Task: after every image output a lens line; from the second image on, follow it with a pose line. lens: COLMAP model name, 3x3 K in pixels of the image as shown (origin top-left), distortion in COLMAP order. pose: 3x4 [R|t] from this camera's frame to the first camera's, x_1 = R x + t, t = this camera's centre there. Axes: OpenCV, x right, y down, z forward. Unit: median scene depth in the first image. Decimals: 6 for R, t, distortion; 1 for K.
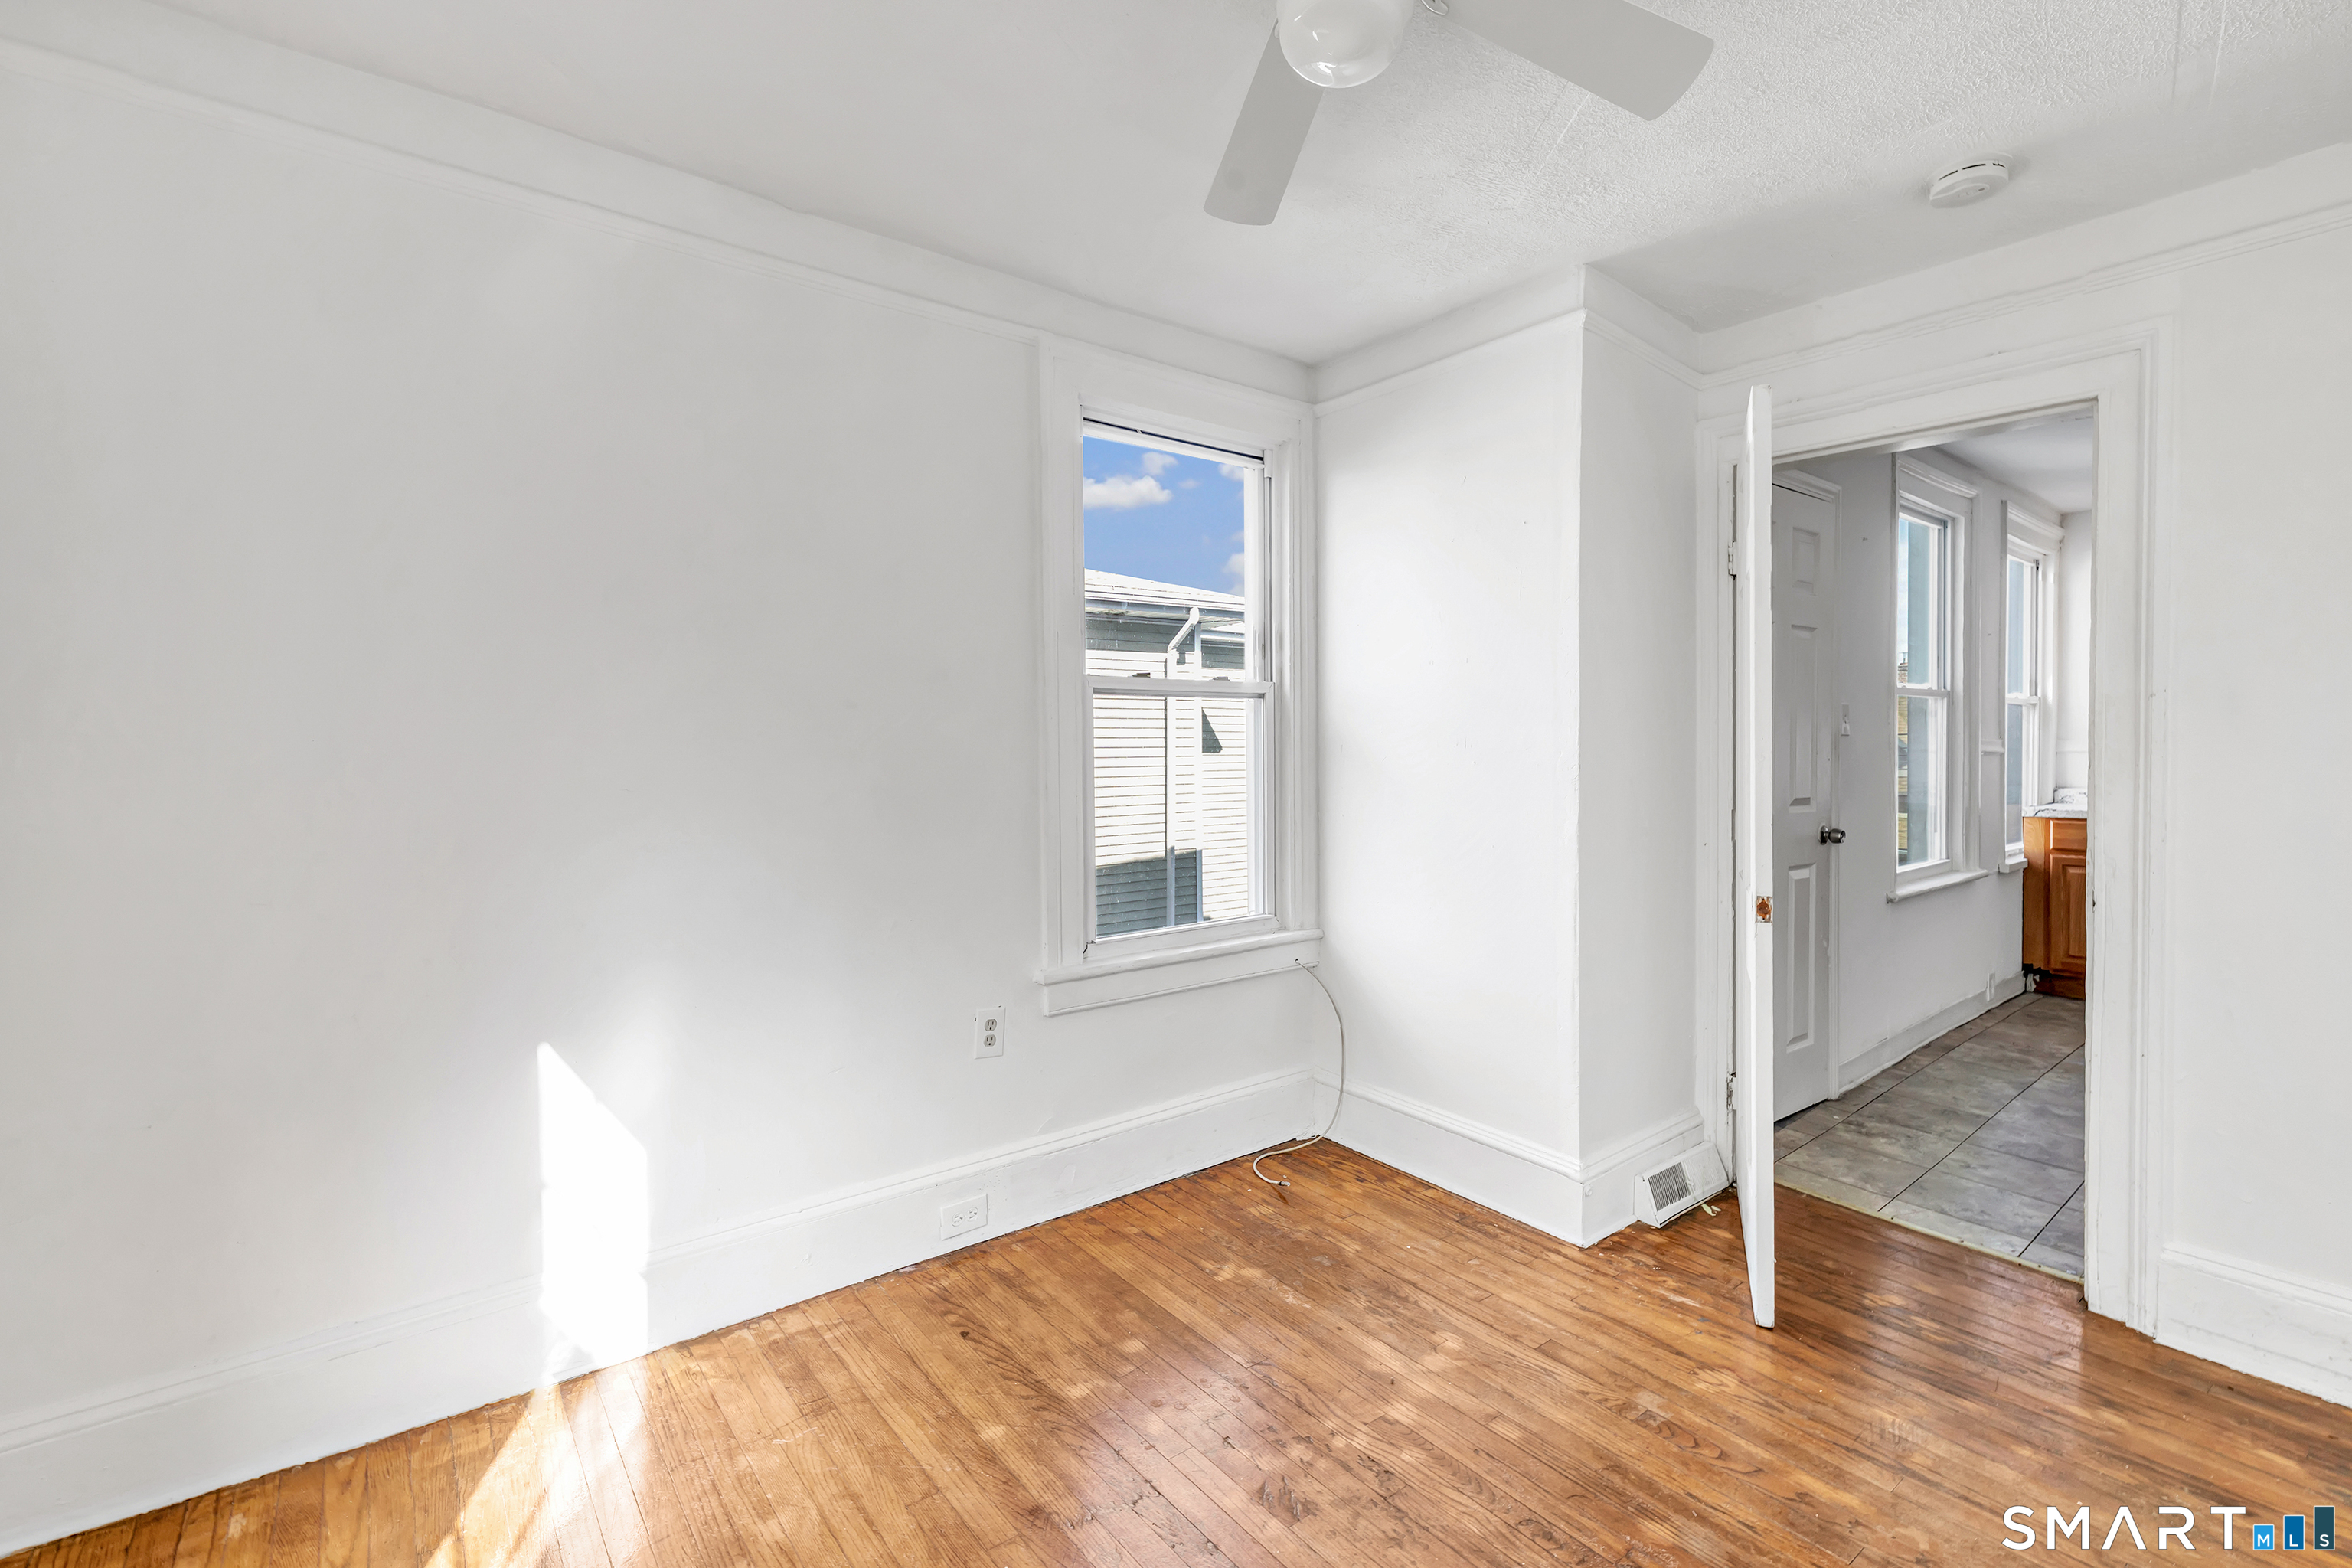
lens RADIAL K [[1040.6, 0, 1217.0], [0, 1040.6, 790.9], [0, 0, 1]] dist [-0.000927, -0.000104]
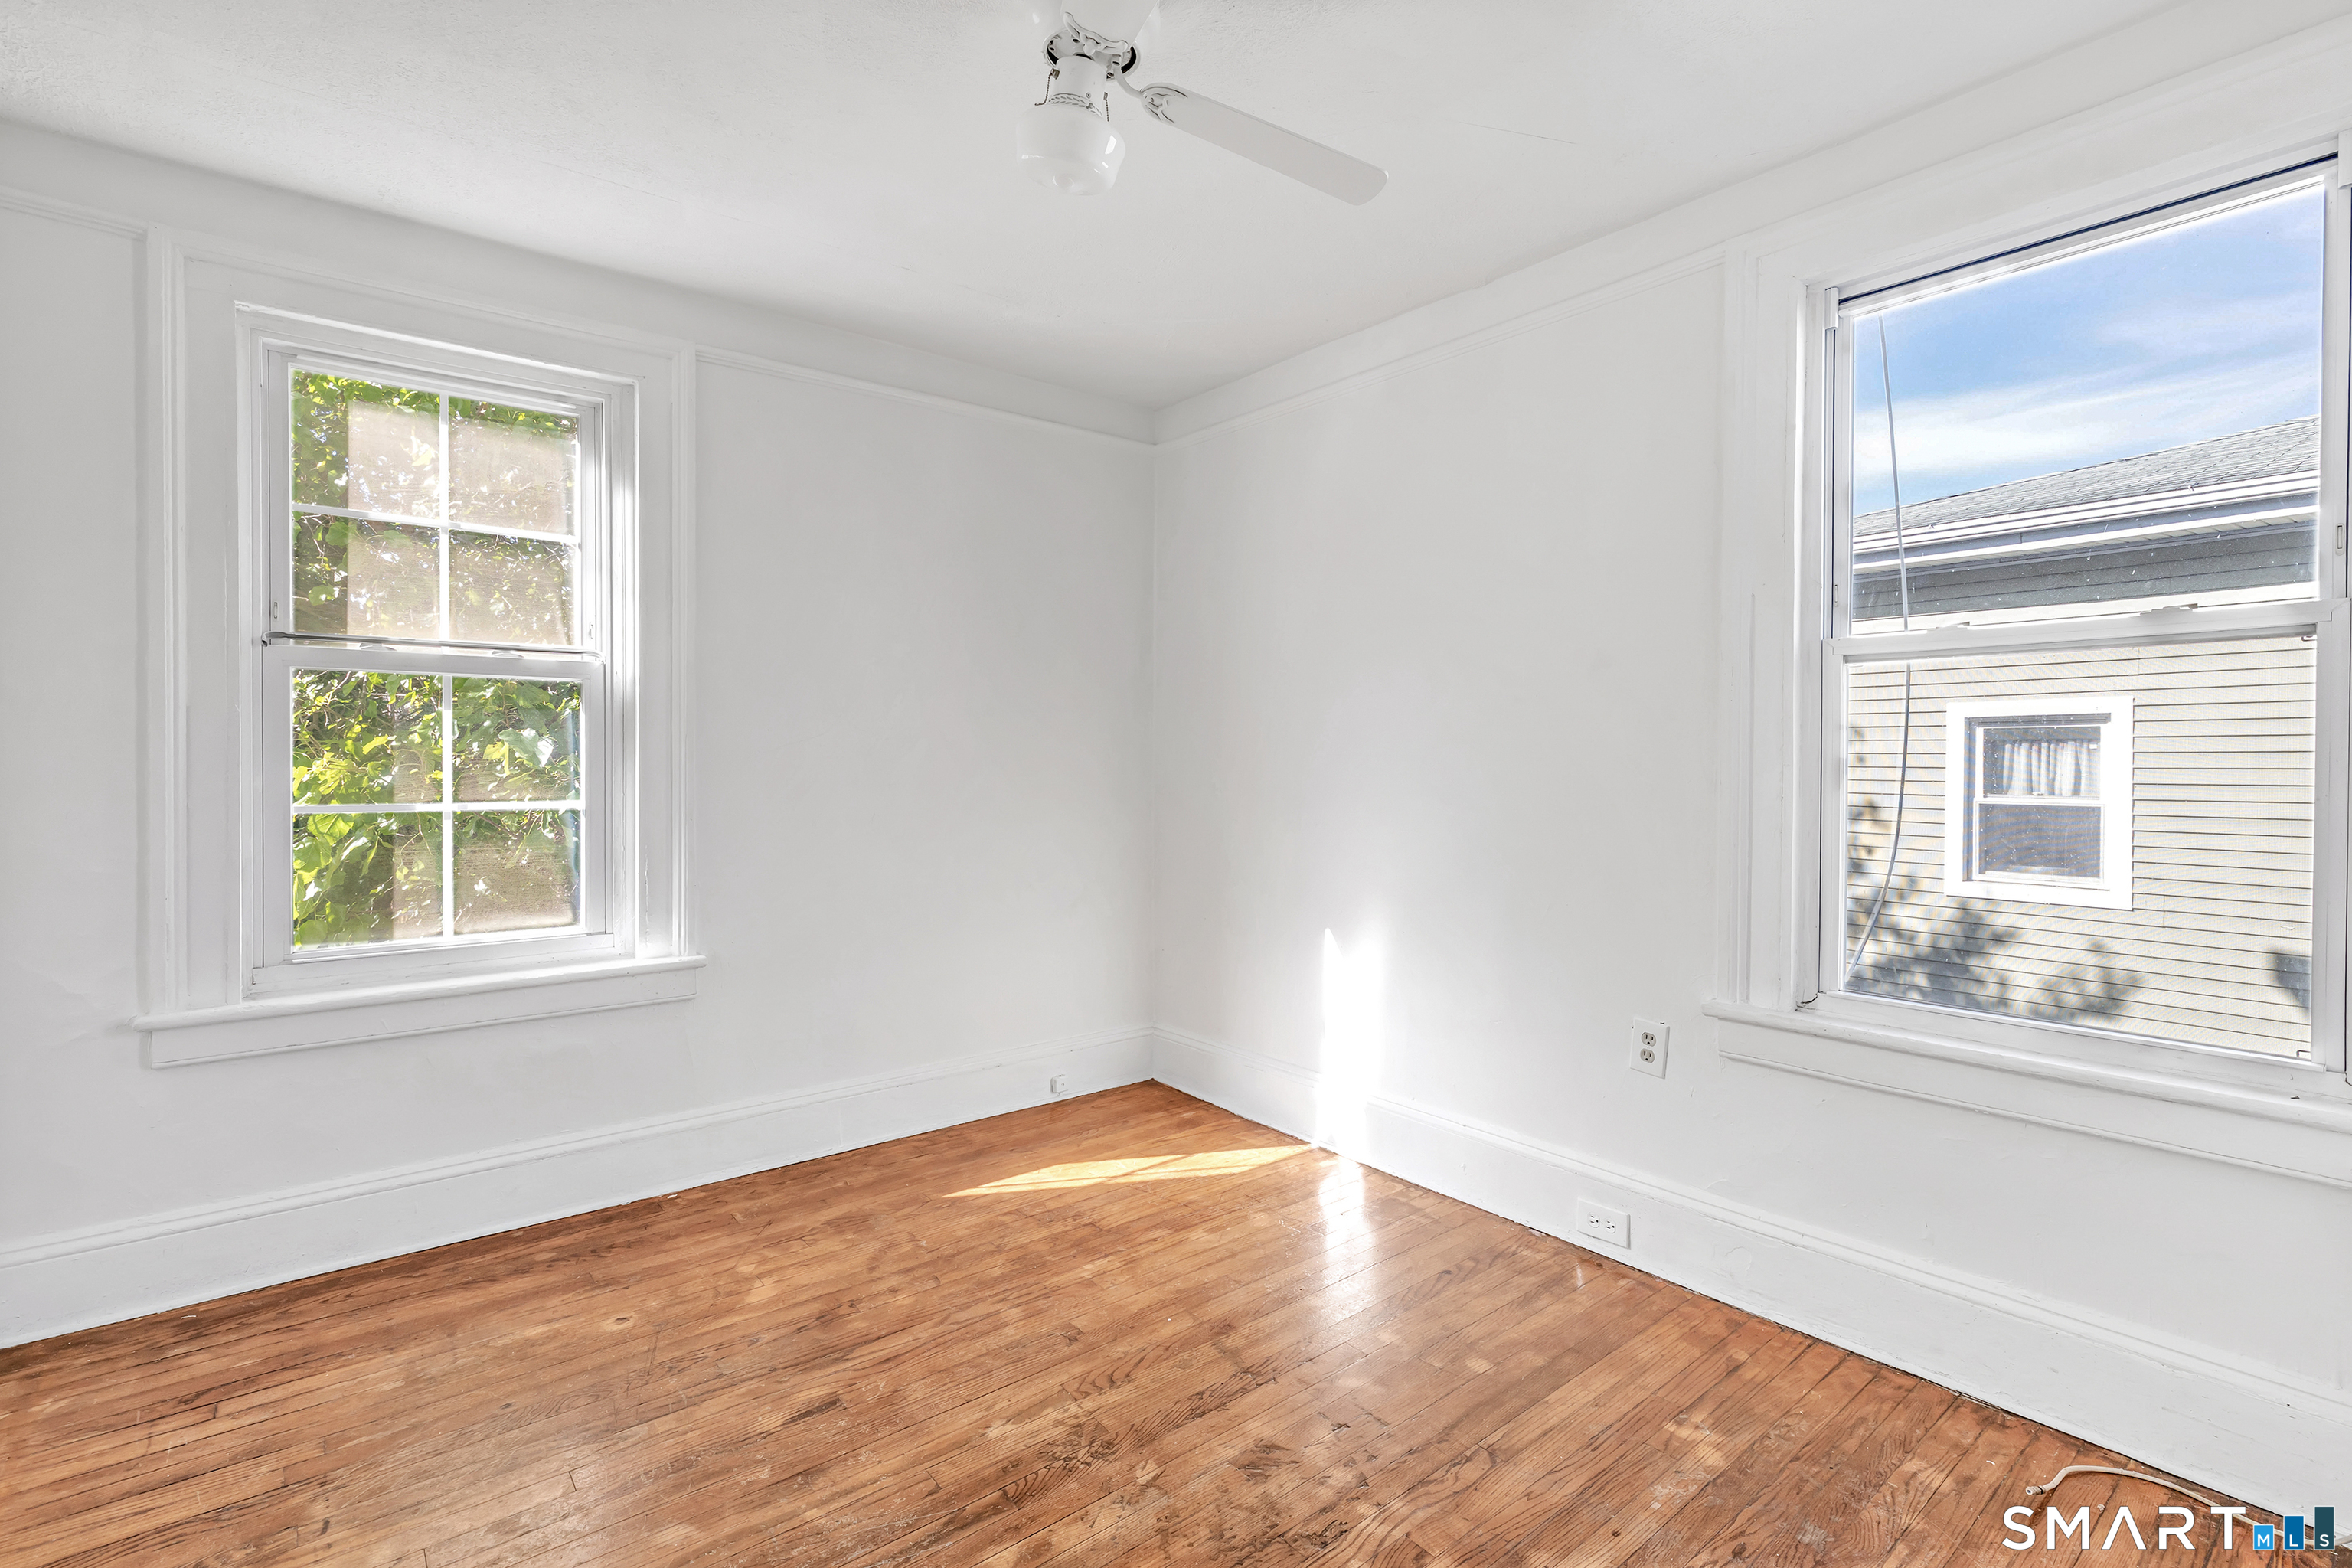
lens RADIAL K [[1065.2, 0, 1184.8], [0, 1065.2, 765.1], [0, 0, 1]] dist [0.000655, 0.000074]
pose [[0.017037, 0.016472, -0.999719, 0.796248], [-0.042777, 0.998961, 0.015730, -0.016808], [0.998939, 0.042497, 0.017724, 0.623996]]
